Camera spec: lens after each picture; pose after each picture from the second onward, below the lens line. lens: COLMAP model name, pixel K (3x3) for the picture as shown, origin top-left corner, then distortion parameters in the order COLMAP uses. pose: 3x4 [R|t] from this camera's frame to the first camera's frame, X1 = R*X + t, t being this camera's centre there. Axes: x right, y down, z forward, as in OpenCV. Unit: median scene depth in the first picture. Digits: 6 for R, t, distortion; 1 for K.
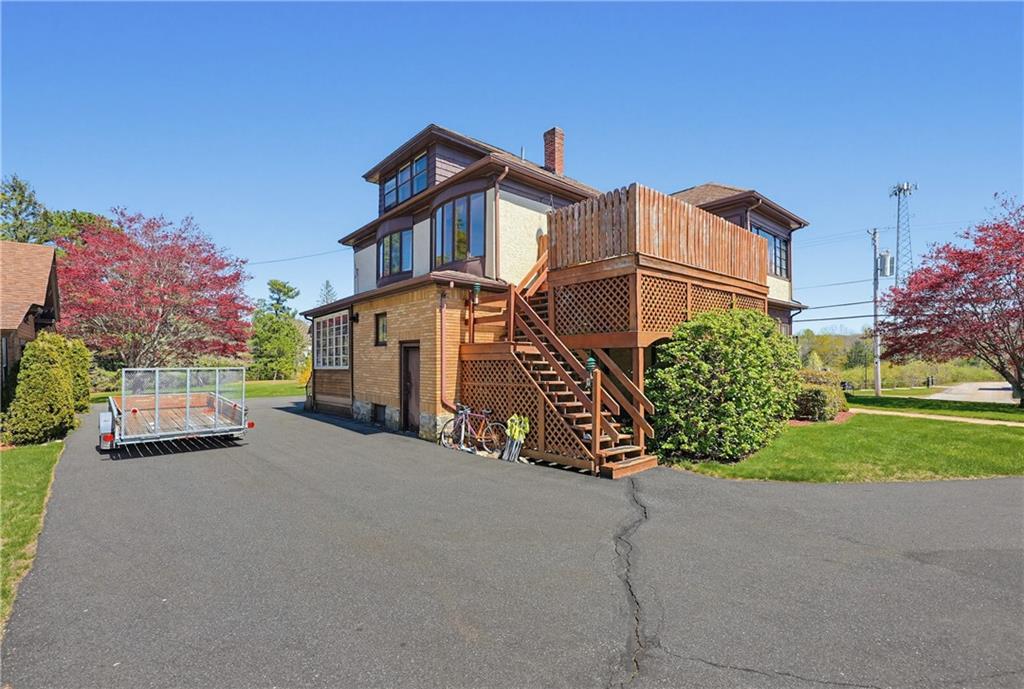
lens RADIAL K [[456.0, 0, 517.5], [0, 456.0, 348.5], [0, 0, 1]] dist [-0.001910, 0.000262]
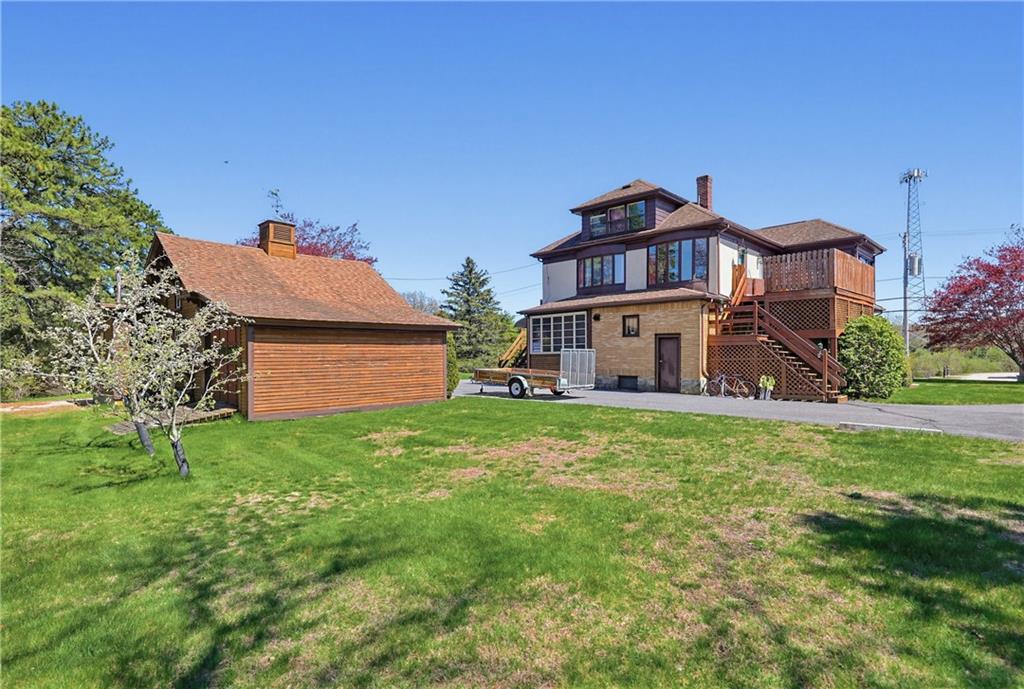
lens RADIAL K [[527.1, 0, 515.3], [0, 527.1, 349.7], [0, 0, 1]] dist [0.001359, 0.000196]
pose [[0.997637, -0.001110, 0.068692, -0.768610], [-0.000027, 0.999863, 0.016555, 0.007205], [-0.068701, -0.016517, 0.997501, -0.680711]]
